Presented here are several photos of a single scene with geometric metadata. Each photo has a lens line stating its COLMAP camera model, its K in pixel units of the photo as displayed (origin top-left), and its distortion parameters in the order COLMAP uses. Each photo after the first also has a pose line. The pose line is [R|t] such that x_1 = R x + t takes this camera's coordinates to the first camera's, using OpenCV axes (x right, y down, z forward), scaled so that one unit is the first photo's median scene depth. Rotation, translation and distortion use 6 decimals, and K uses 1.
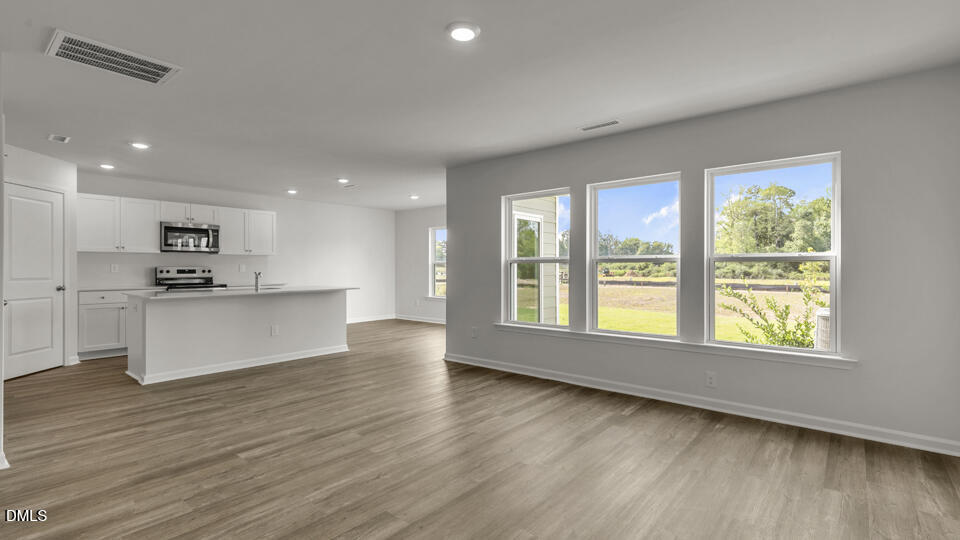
lens RADIAL K [[439.3, 0, 481.0], [0, 439.3, 270.6], [0, 0, 1]] dist [0.001405, 0.000124]
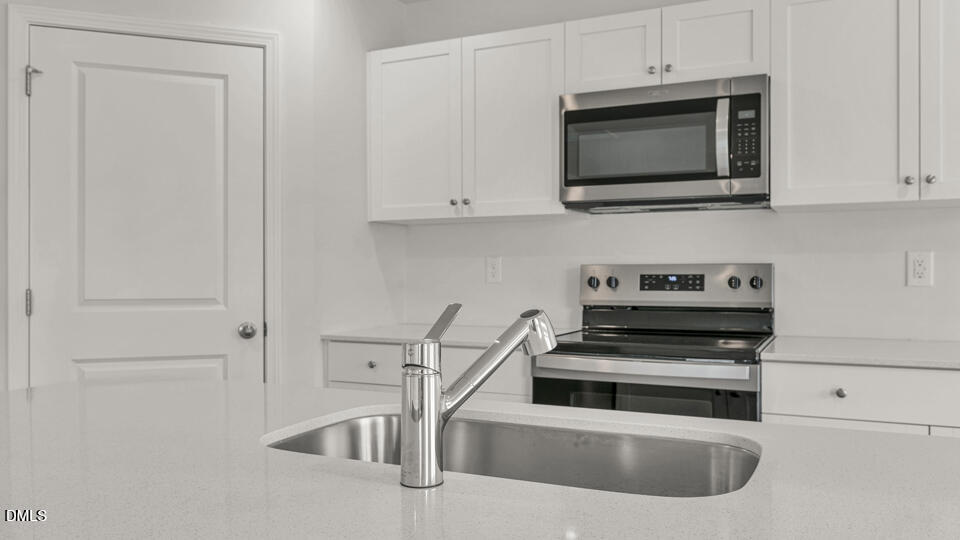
lens RADIAL K [[772.6, 0, 483.5], [0, 772.6, 274.8], [0, 0, 1]] dist [0.007987, -0.010120]
pose [[0.257560, 0.005560, -0.966246, -0.265707], [-0.001959, 0.999984, 0.005232, -0.004511], [0.966260, 0.000545, 0.257567, 0.785447]]
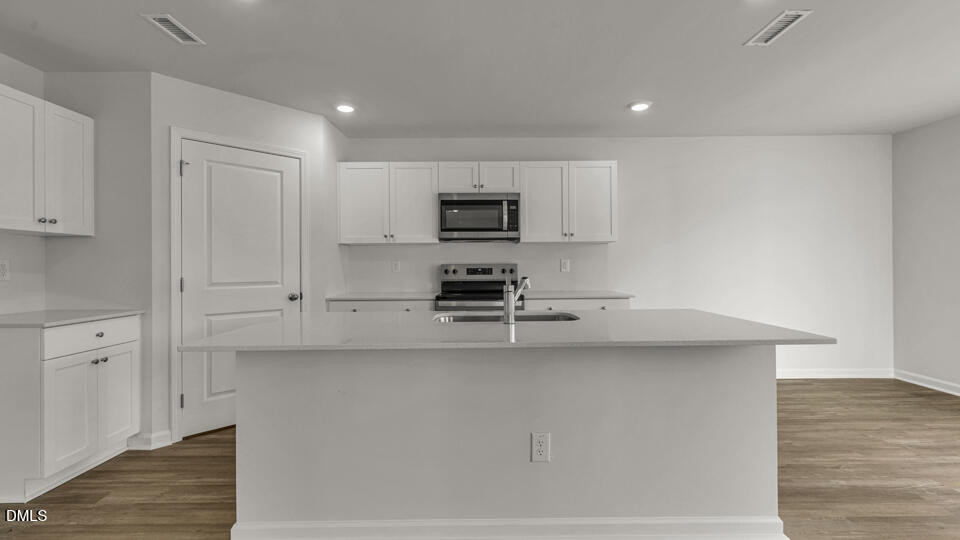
lens RADIAL K [[439.3, 0, 485.7], [0, 439.3, 267.5], [0, 0, 1]] dist [0.001405, 0.000124]
pose [[0.660617, -0.002513, -0.750719, -0.191306], [0.003606, 0.999993, -0.000174, -0.003377], [0.750714, -0.002593, 0.660622, 0.594845]]
